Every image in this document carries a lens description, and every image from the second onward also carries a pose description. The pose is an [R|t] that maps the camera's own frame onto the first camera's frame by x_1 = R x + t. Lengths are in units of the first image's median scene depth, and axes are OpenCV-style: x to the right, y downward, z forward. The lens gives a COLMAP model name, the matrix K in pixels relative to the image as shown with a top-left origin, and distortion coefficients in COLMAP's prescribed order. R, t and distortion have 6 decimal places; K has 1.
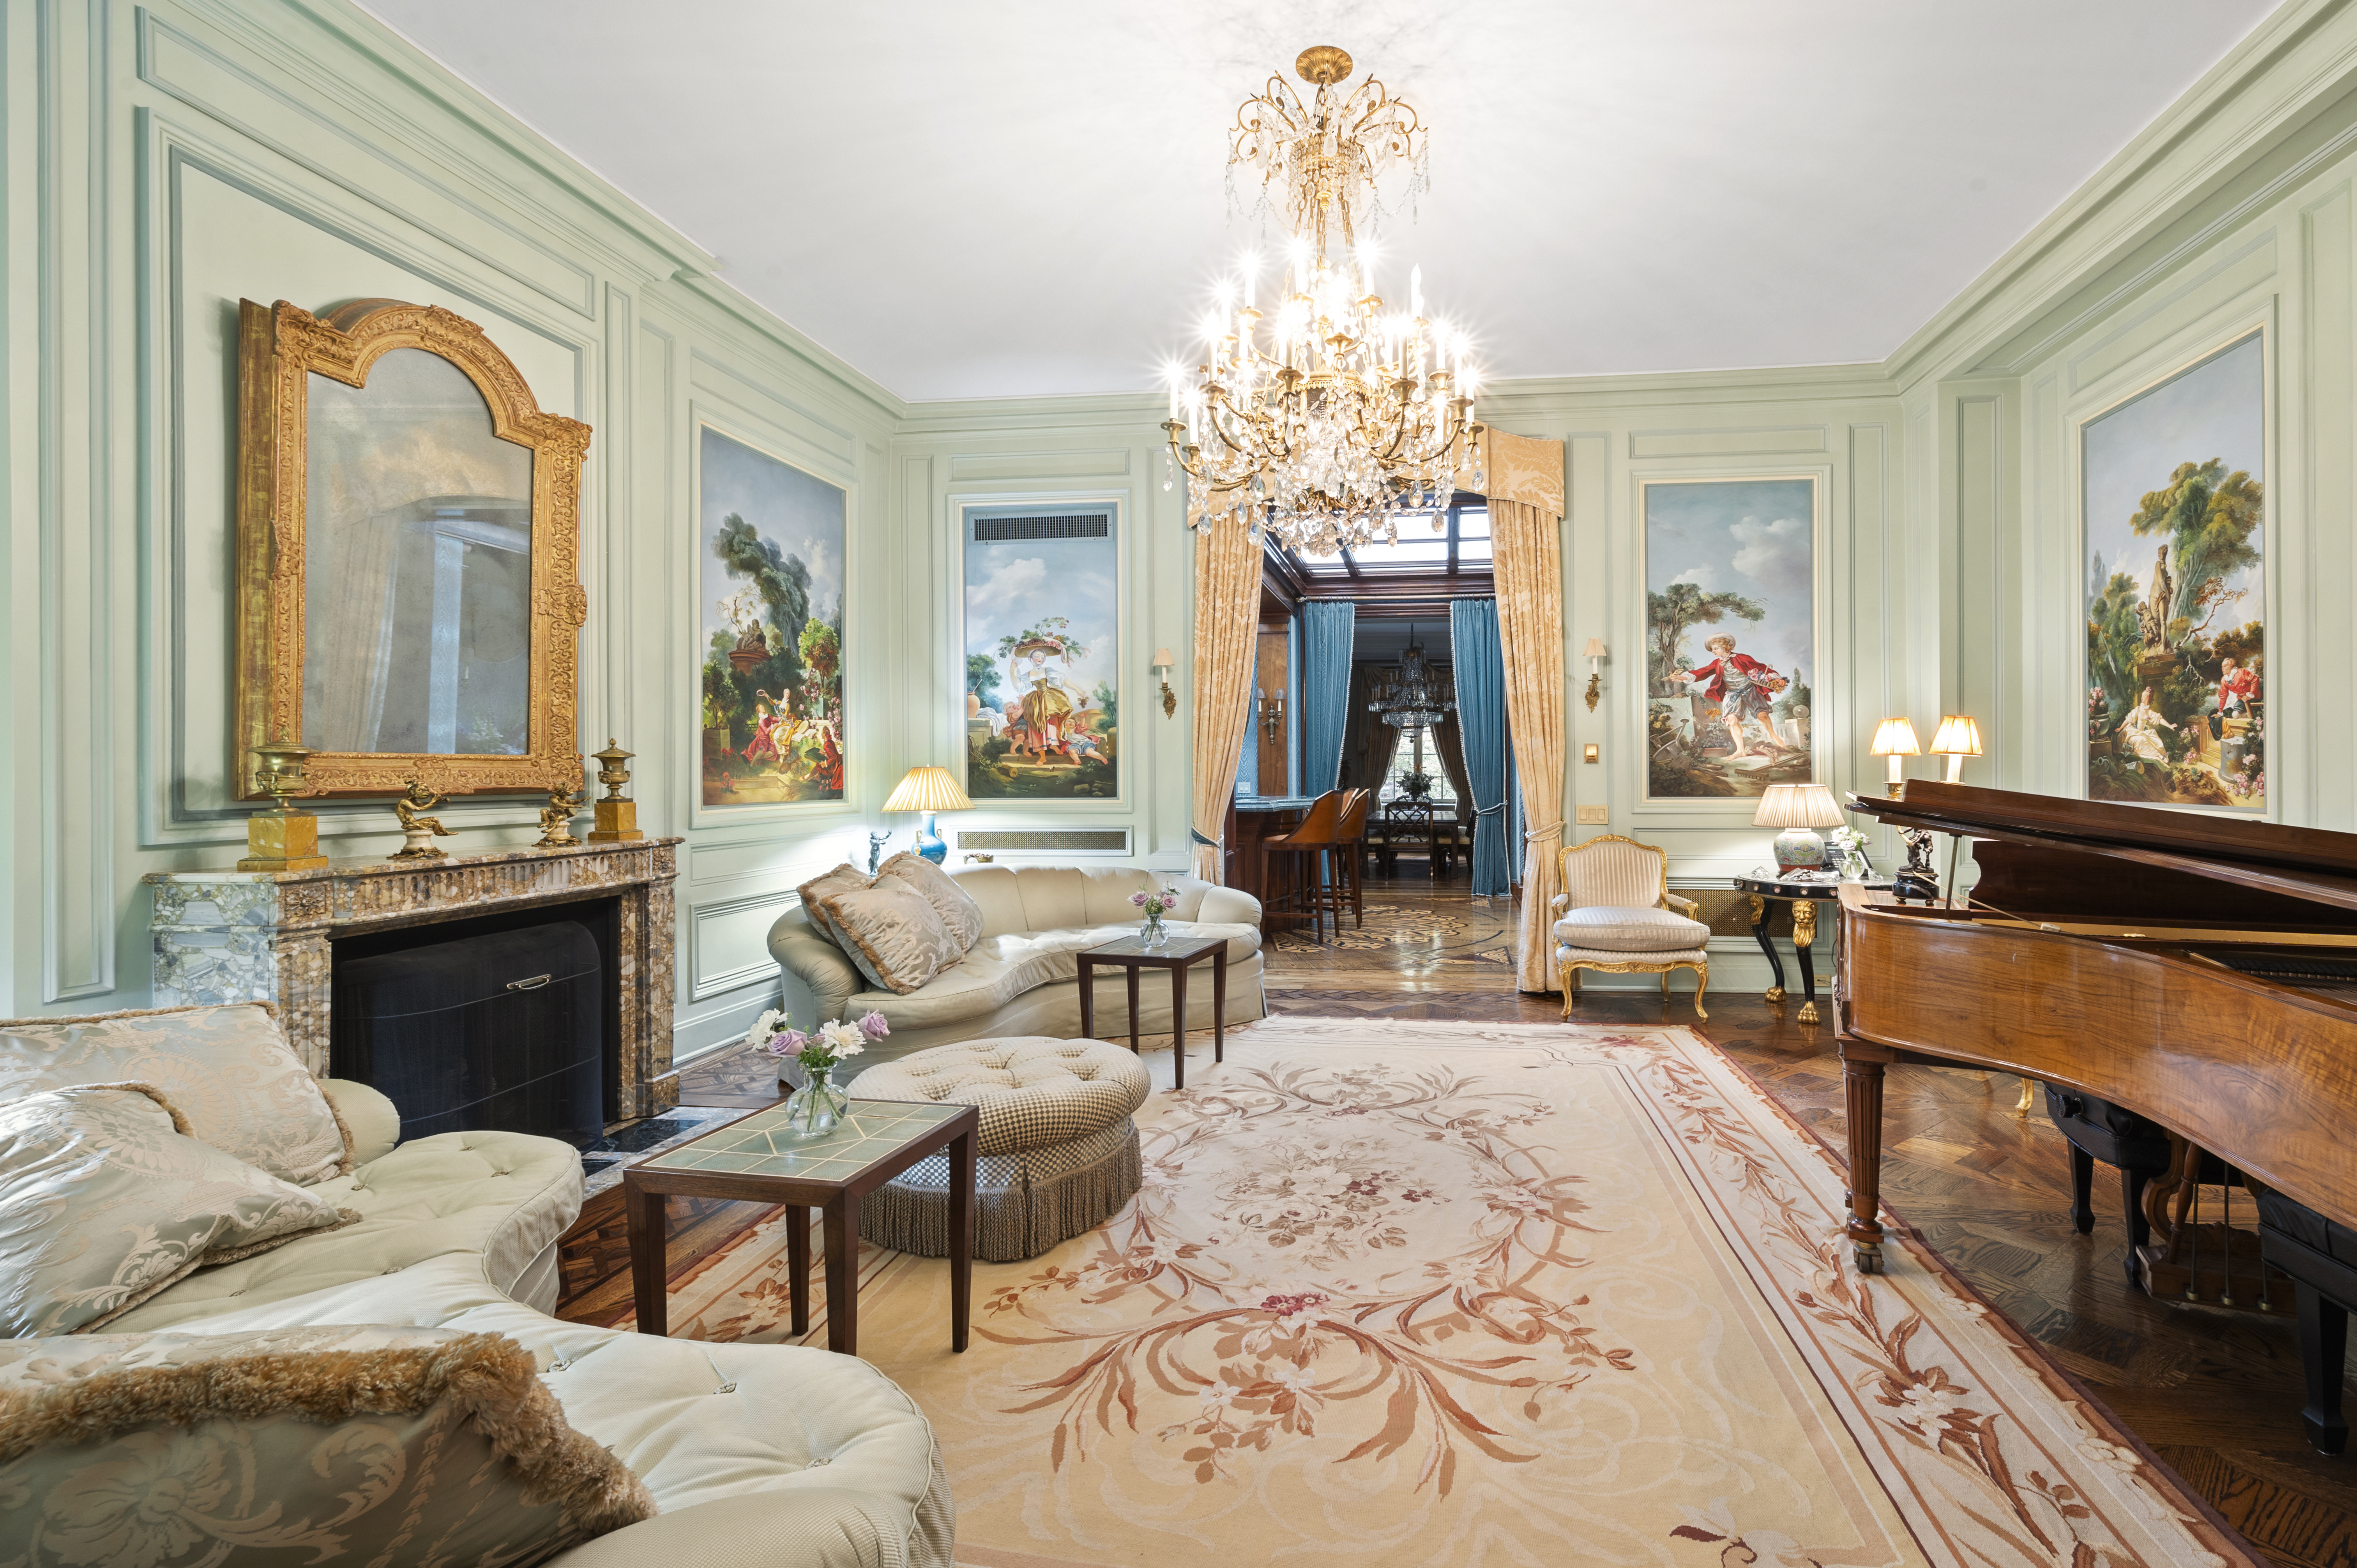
lens RADIAL K [[1086.8, 0, 1177.5], [0, 1086.8, 774.7], [0, 0, 1]] dist [-0.001058, 0.000508]
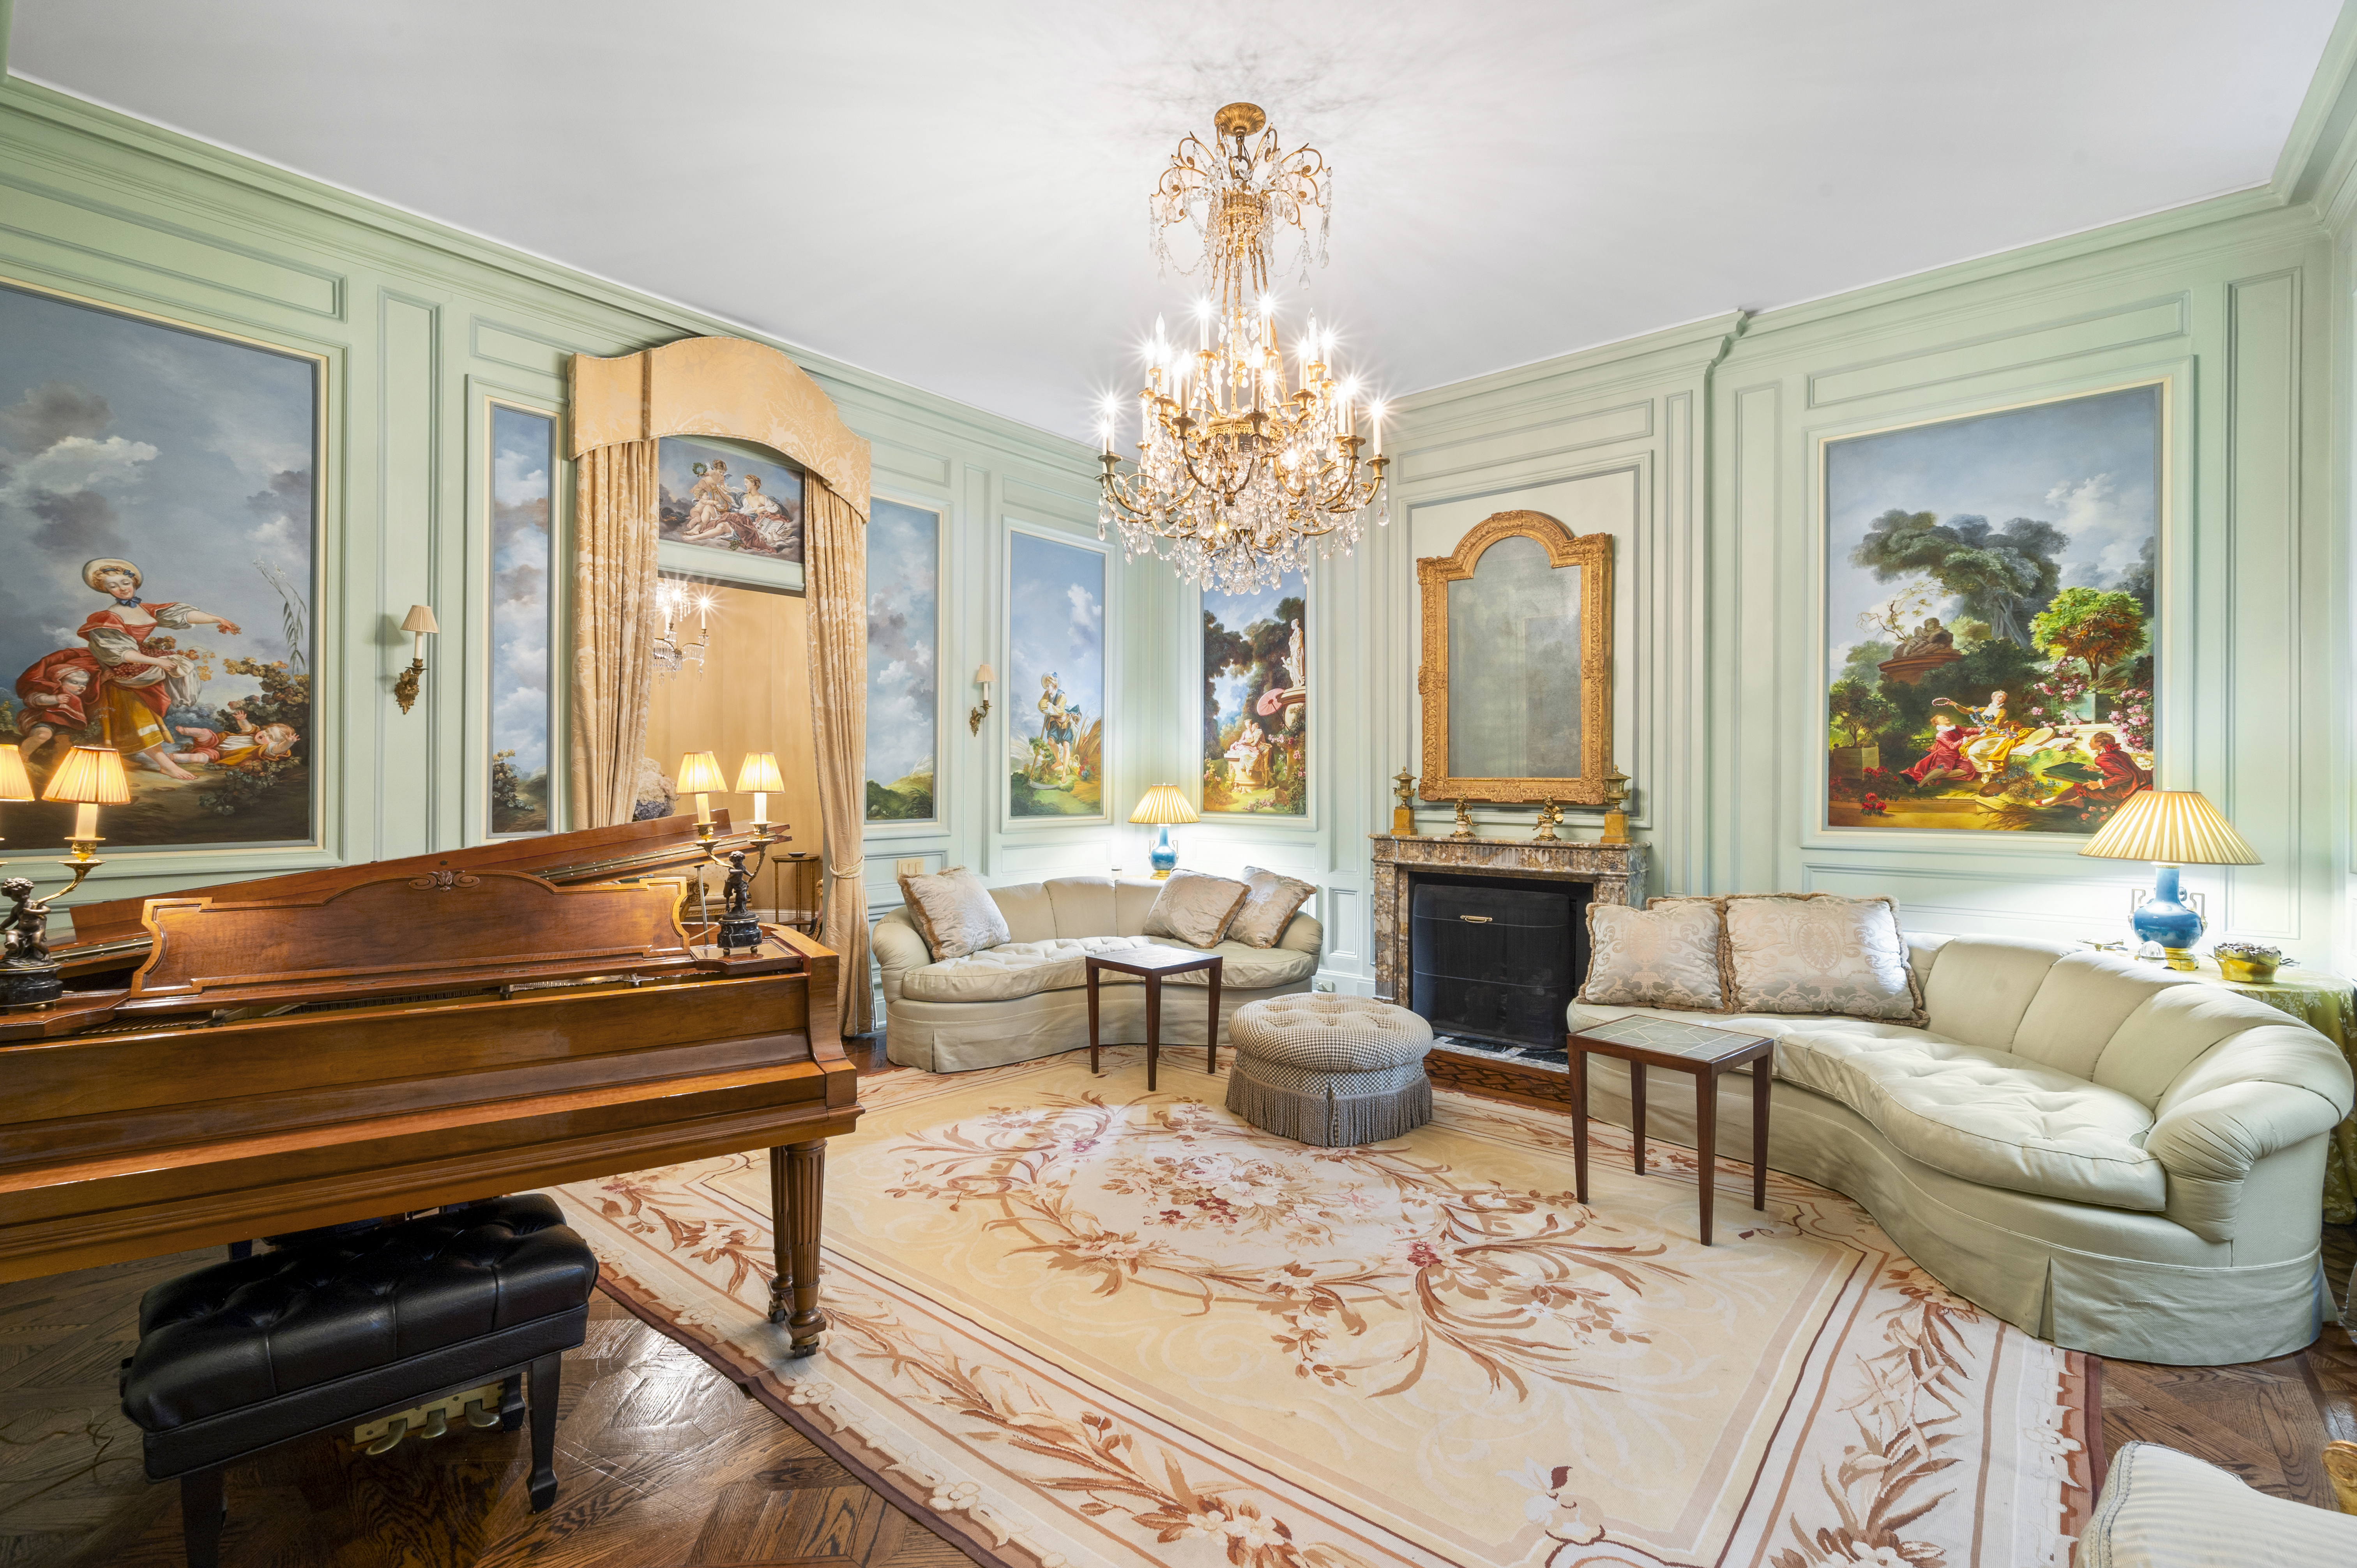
lens RADIAL K [[1086.8, 0, 1187.4], [0, 1086.8, 775.8], [0, 0, 1]] dist [-0.001058, 0.000508]
pose [[-0.485416, 0.002408, -0.874280, 0.794776], [-0.003858, 0.999981, 0.004896, -0.022373], [0.874275, 0.005749, -0.485397, 1.084629]]
